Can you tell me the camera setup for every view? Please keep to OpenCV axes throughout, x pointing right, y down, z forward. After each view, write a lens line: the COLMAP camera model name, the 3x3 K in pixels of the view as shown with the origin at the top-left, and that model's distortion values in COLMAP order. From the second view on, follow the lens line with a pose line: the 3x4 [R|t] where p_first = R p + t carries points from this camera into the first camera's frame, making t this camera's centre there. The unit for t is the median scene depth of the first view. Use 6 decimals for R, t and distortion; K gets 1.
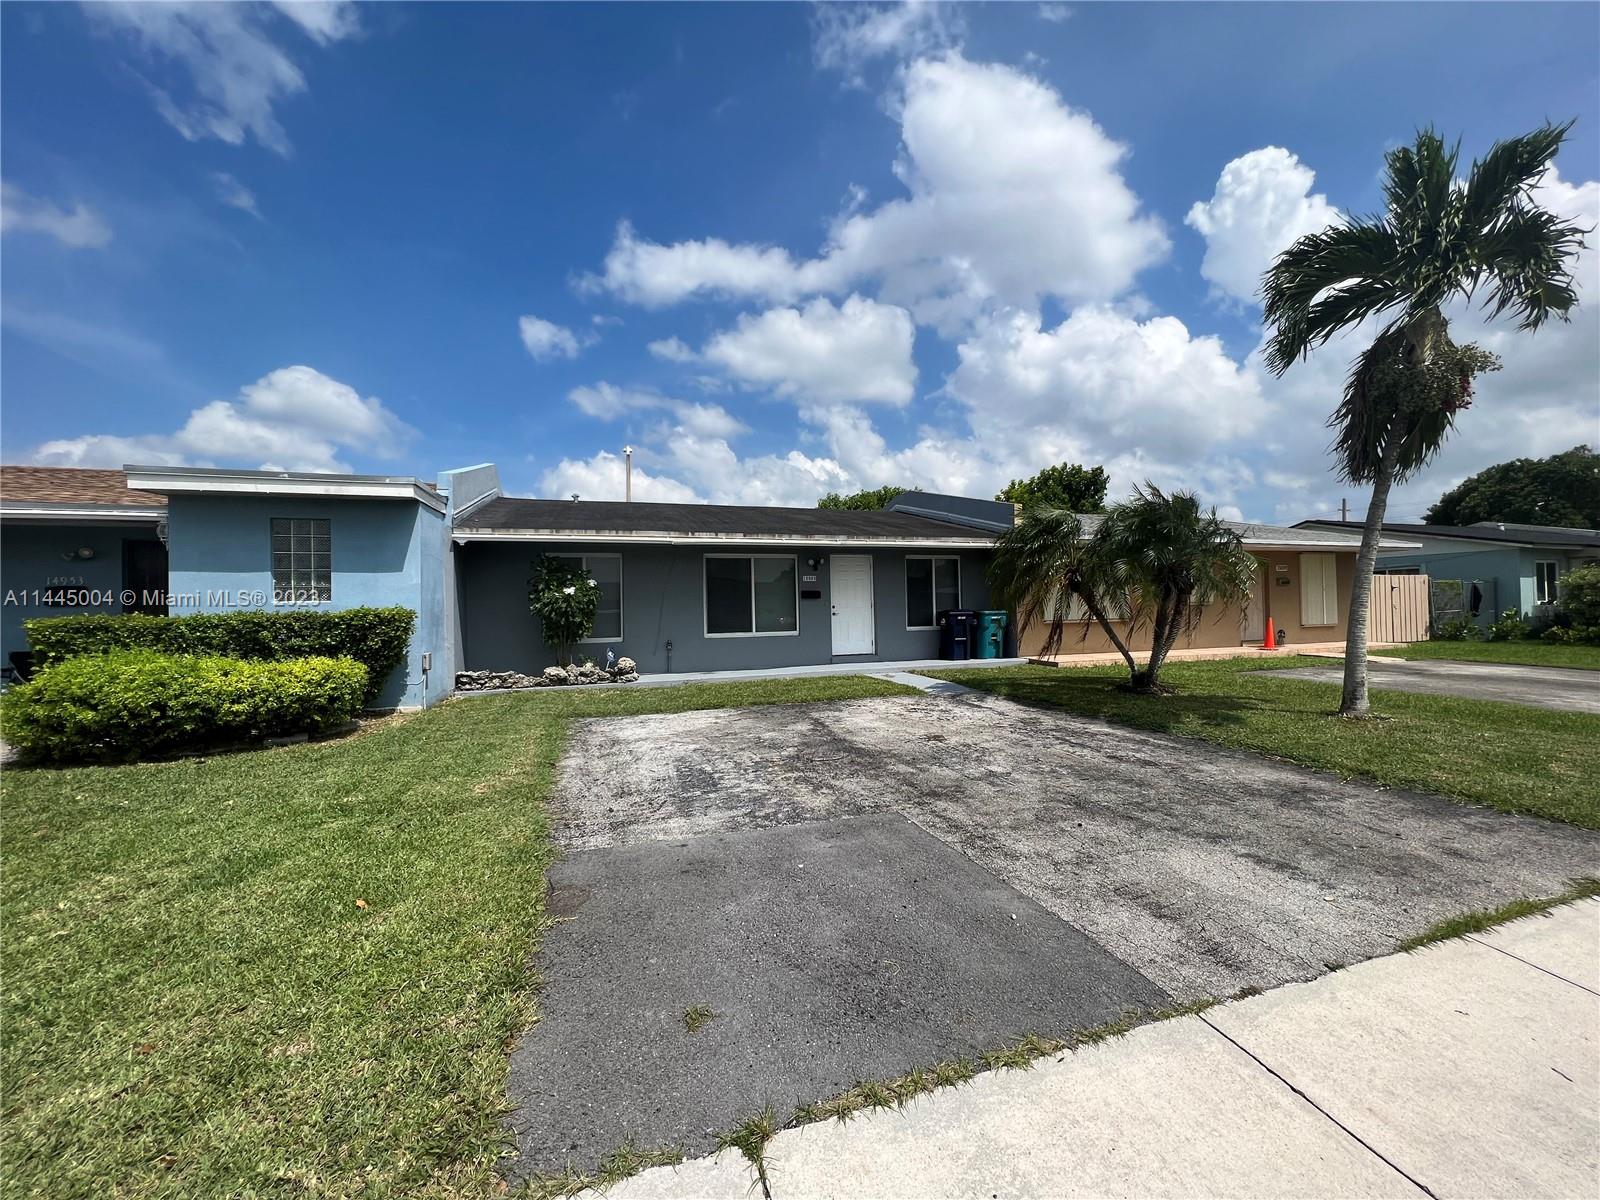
lens RADIAL K [[642.8, 0, 755.2], [0, 642.8, 578.2], [0, 0, 1]] dist [0.000847, -0.000673]
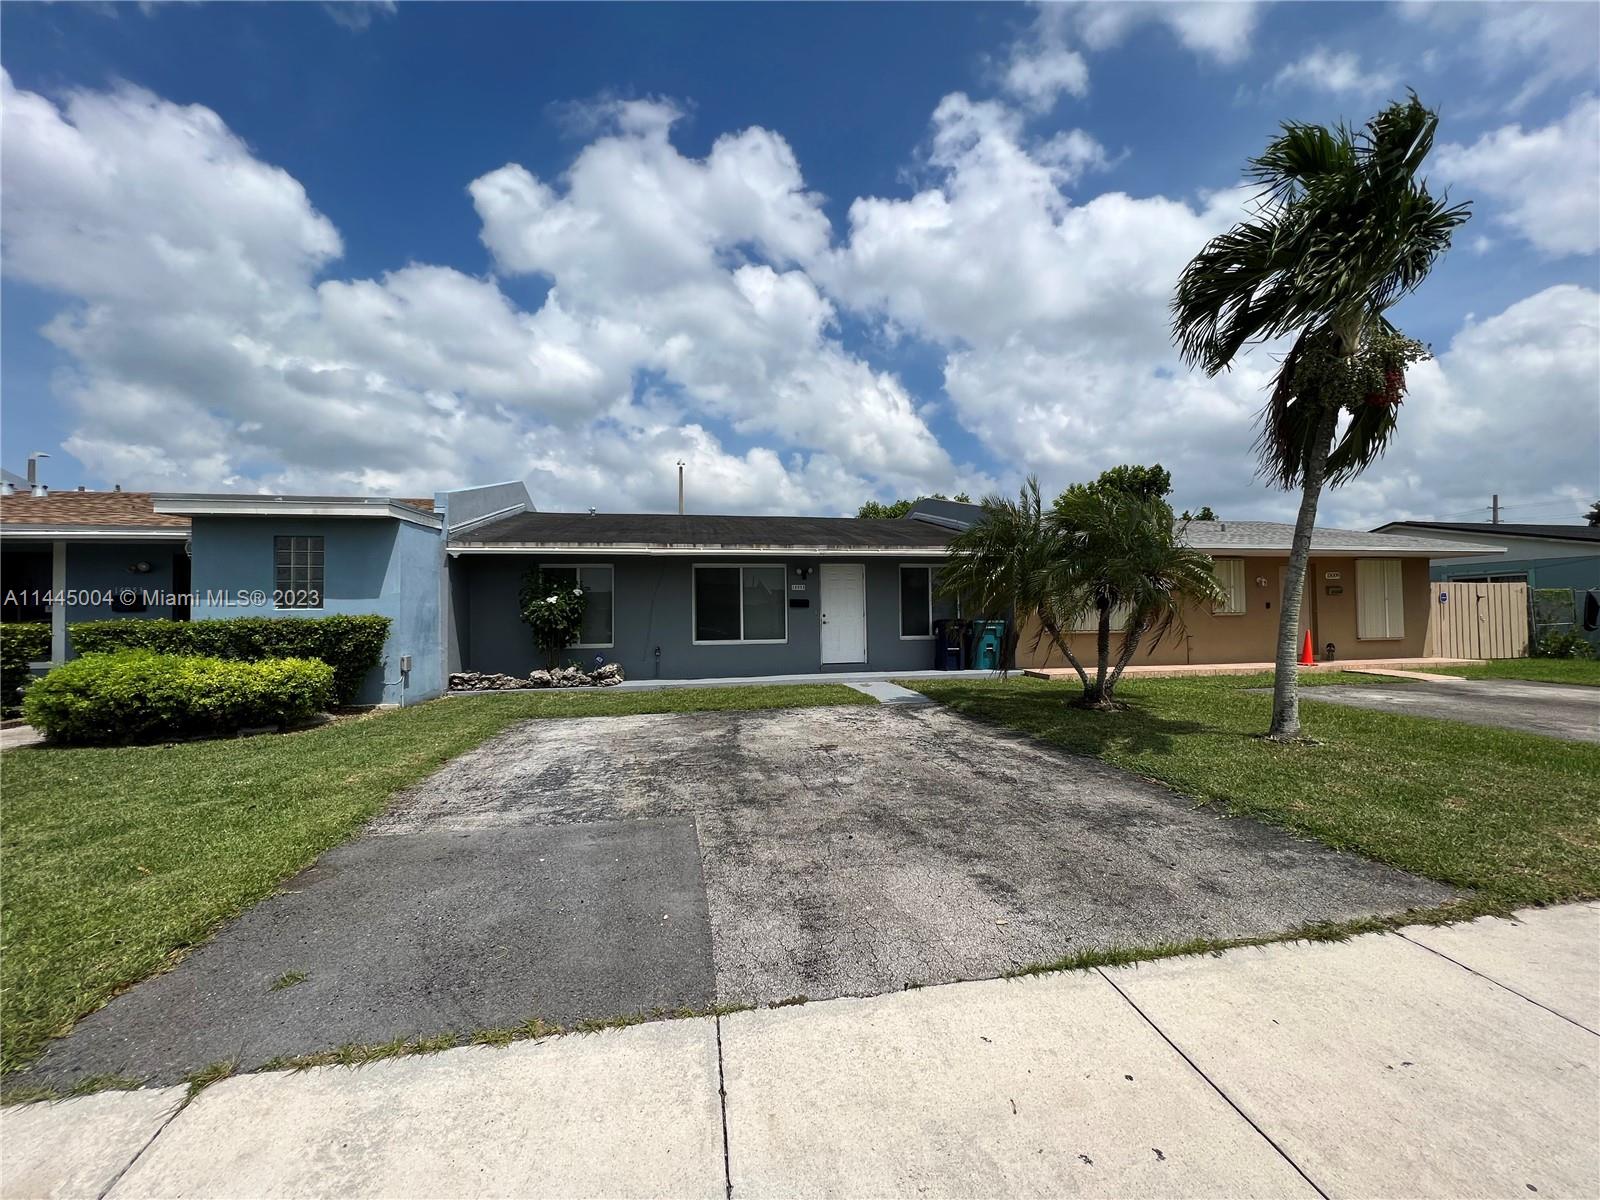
lens RADIAL K [[642.8, 0, 803.6], [0, 642.8, 575.3], [0, 0, 1]] dist [0.000847, -0.000673]
pose [[0.991041, -0.002465, -0.133537, 0.422181], [0.000617, 0.999904, -0.013875, -0.008638], [0.133558, 0.013668, 0.990947, -0.008542]]
